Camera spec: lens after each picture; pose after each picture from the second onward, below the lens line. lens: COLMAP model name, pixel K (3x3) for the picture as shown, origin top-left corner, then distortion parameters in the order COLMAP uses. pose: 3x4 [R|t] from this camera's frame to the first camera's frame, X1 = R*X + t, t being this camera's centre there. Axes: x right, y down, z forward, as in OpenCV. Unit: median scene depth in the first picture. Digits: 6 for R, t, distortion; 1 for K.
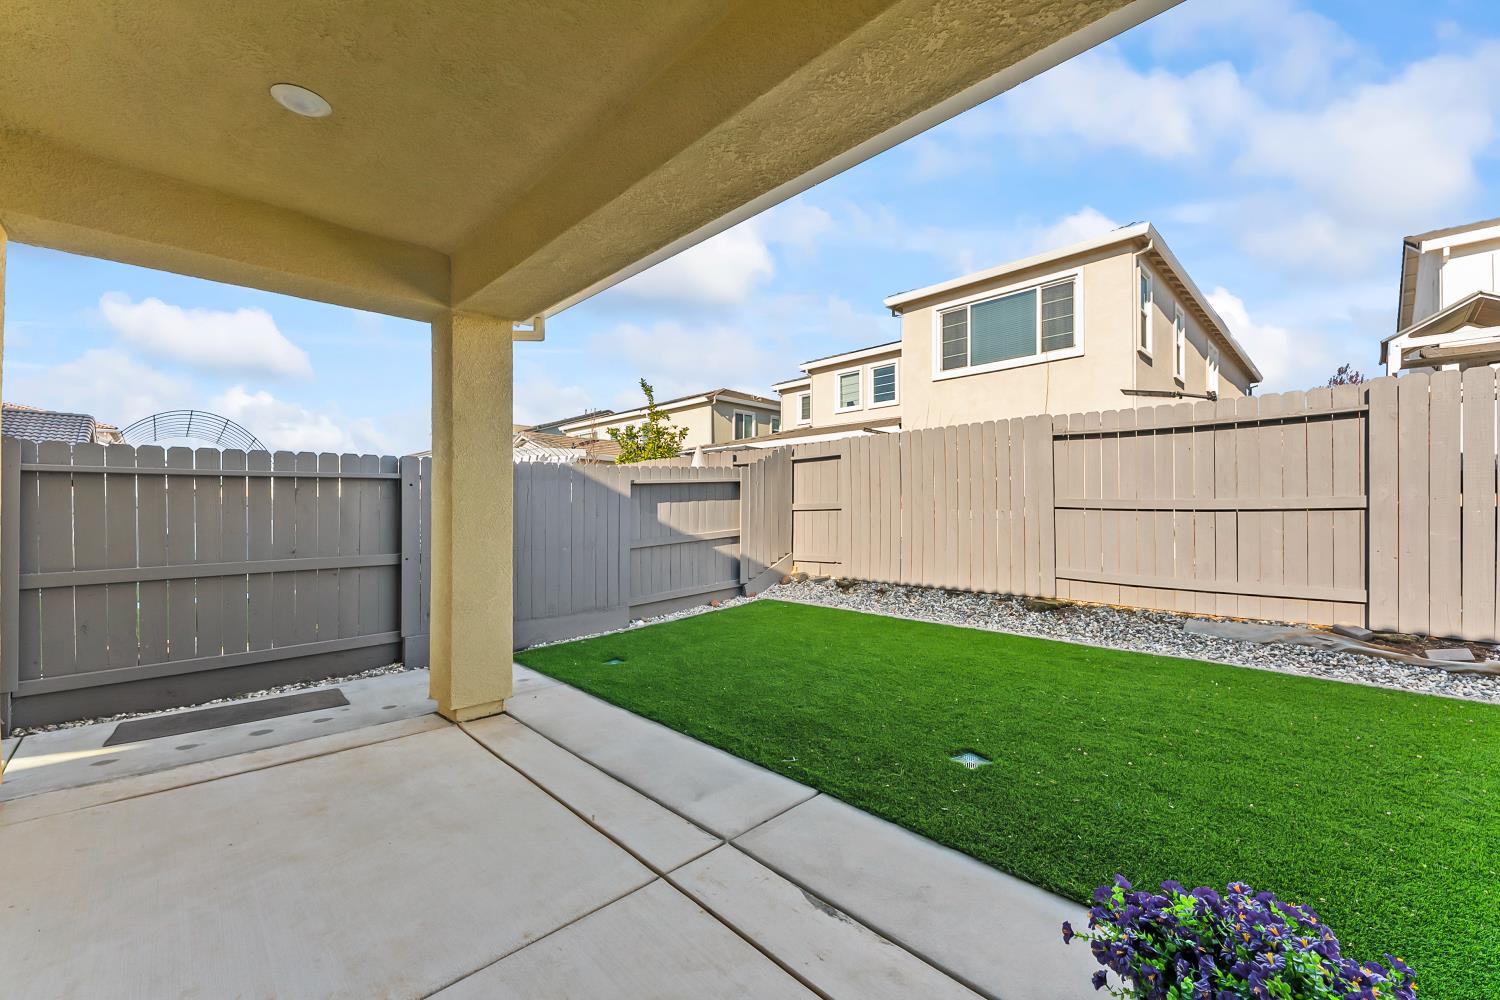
lens RADIAL K [[597.1, 0, 744.7], [0, 597.1, 509.0], [0, 0, 1]] dist [0.001147, 0.000147]
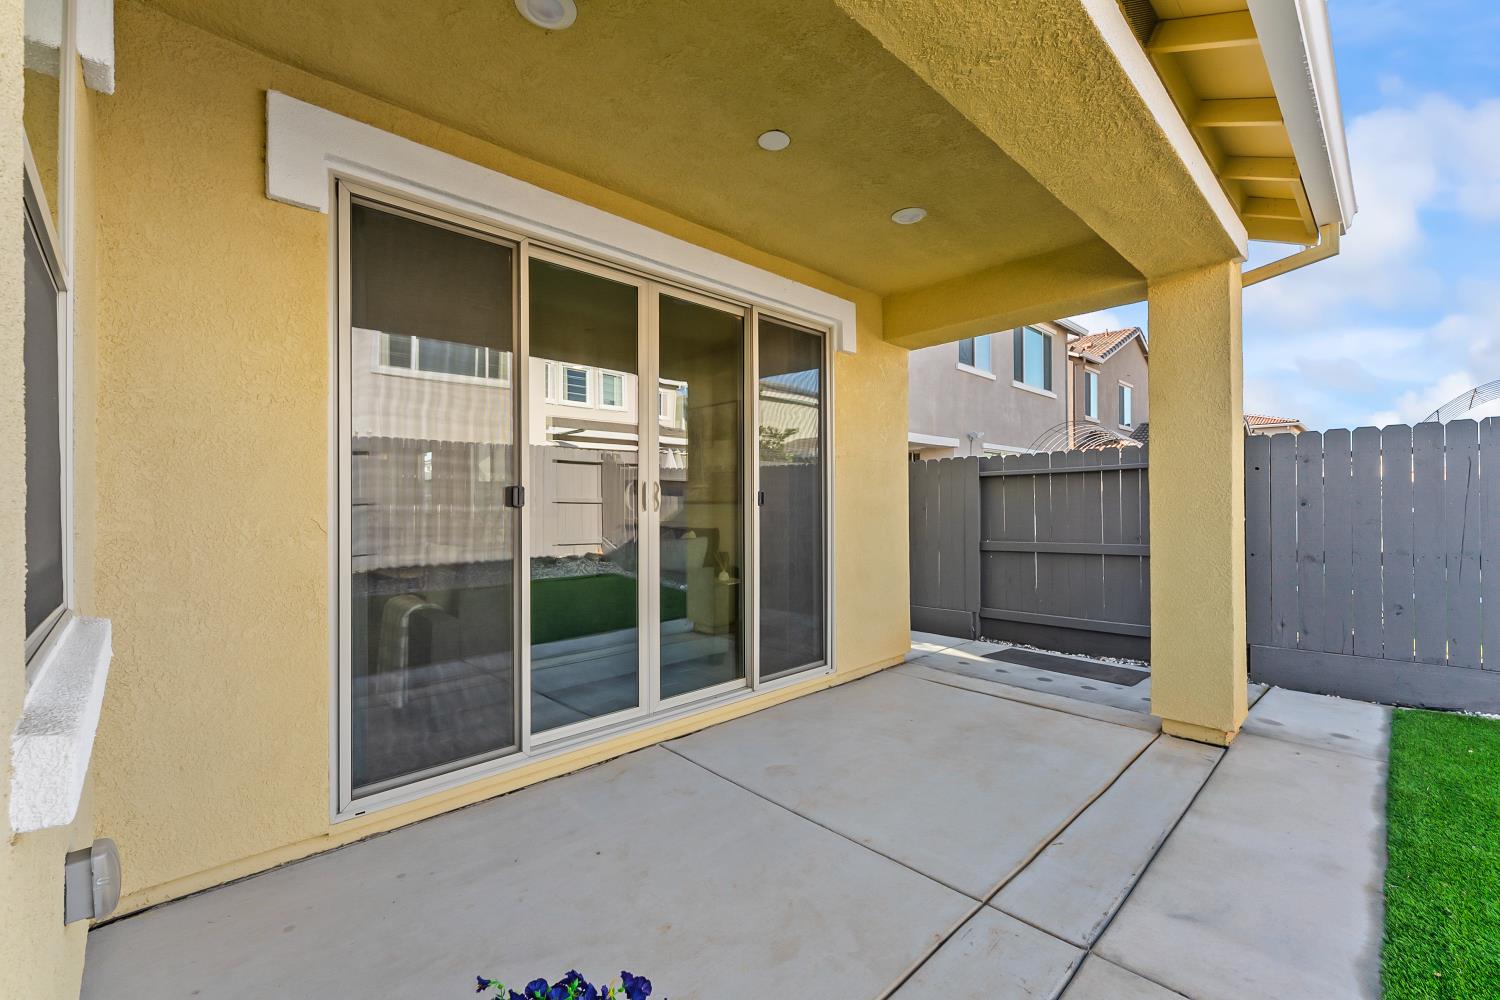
lens RADIAL K [[623.6, 0, 744.3], [0, 623.6, 506.5], [0, 0, 1]] dist [0.000443, 0.000056]
pose [[-0.005589, 0.004360, -0.999975, 0.485352], [0.014452, 0.999886, 0.004279, 0.000153], [0.999880, -0.014428, -0.005651, 0.386804]]
